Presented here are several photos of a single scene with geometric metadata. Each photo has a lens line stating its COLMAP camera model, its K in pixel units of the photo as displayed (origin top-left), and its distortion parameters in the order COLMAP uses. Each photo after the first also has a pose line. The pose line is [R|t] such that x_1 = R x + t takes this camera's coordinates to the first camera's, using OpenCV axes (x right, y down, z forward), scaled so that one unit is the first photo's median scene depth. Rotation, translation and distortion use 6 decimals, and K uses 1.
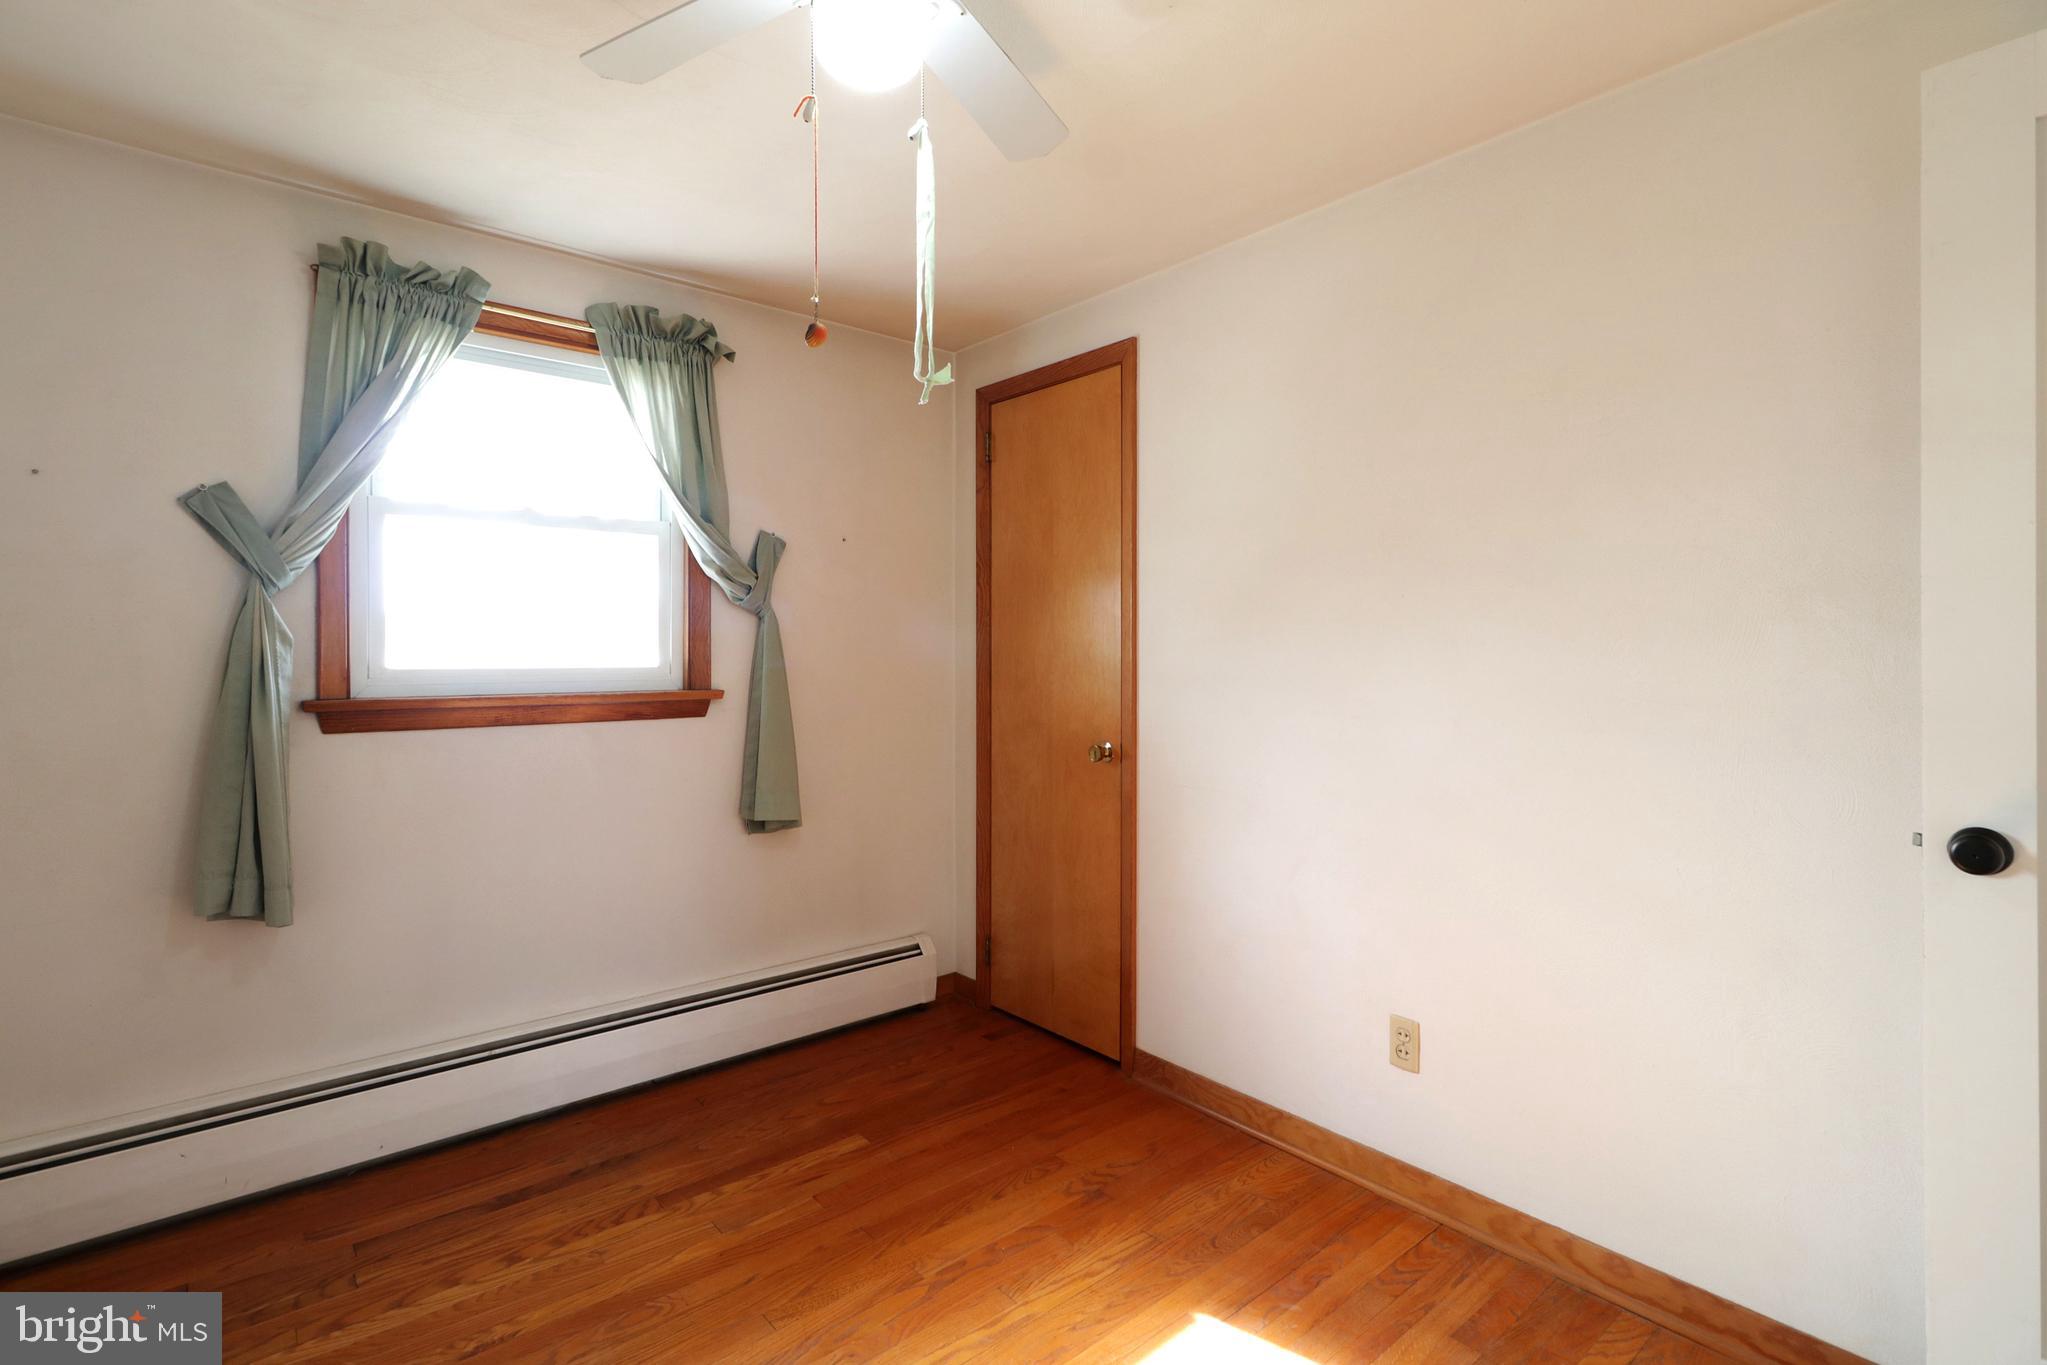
lens RADIAL K [[949.0, 0, 1020.2], [0, 949.0, 663.6], [0, 0, 1]] dist [-0.002813, -0.000648]
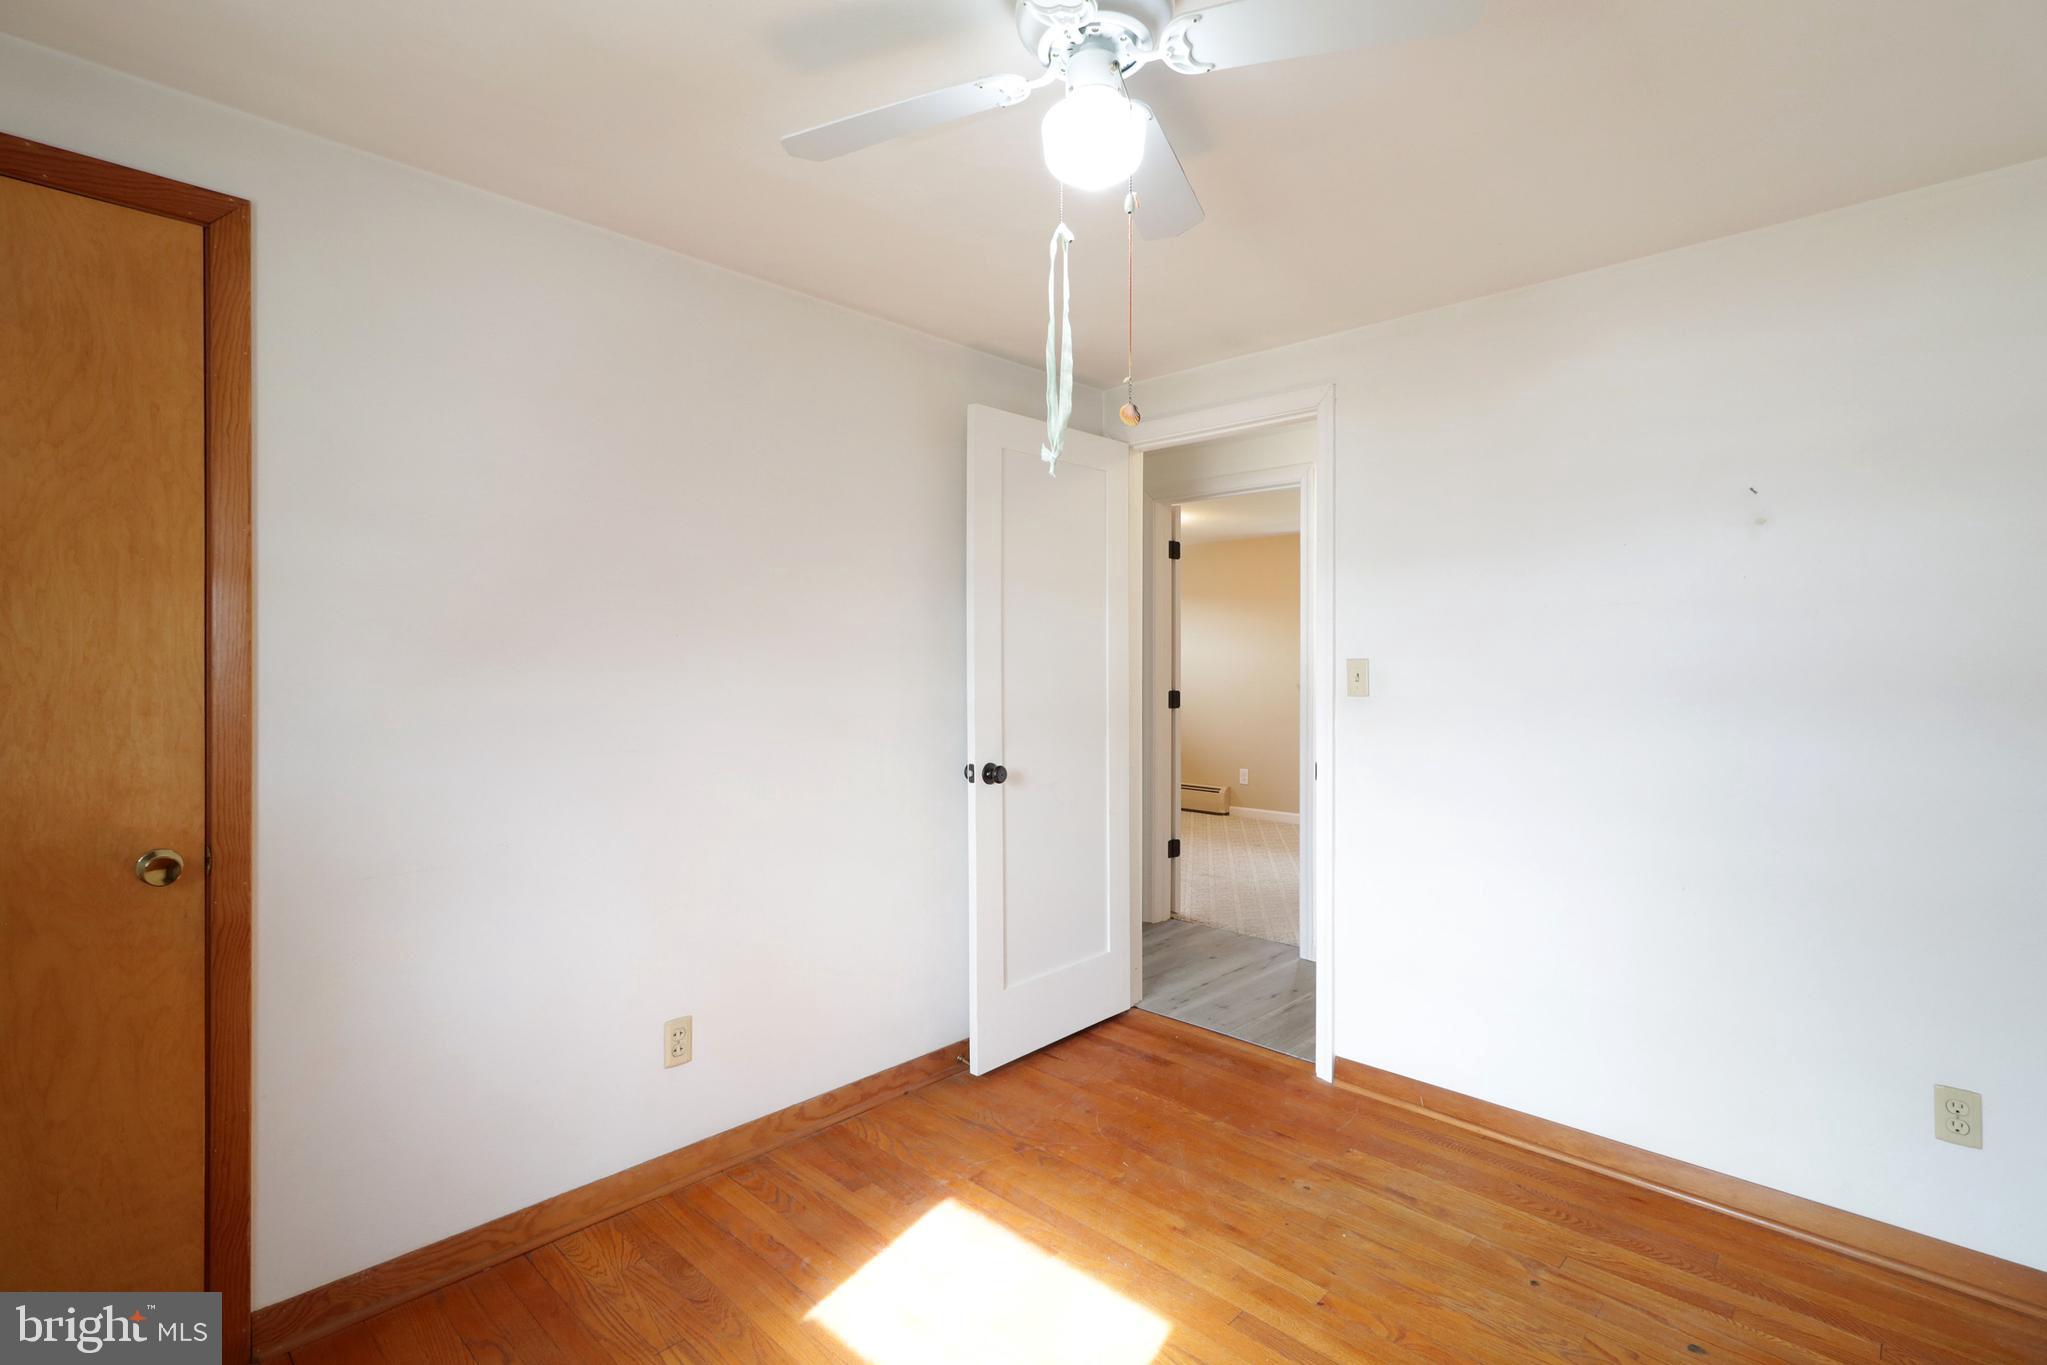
lens RADIAL K [[949.0, 0, 1019.5], [0, 949.0, 679.2], [0, 0, 1]] dist [-0.002813, -0.000648]
pose [[-0.095851, -0.012845, 0.995313, -0.781696], [0.014399, 0.999794, 0.014289, -0.033766], [-0.995292, 0.015701, -0.095646, 0.755873]]
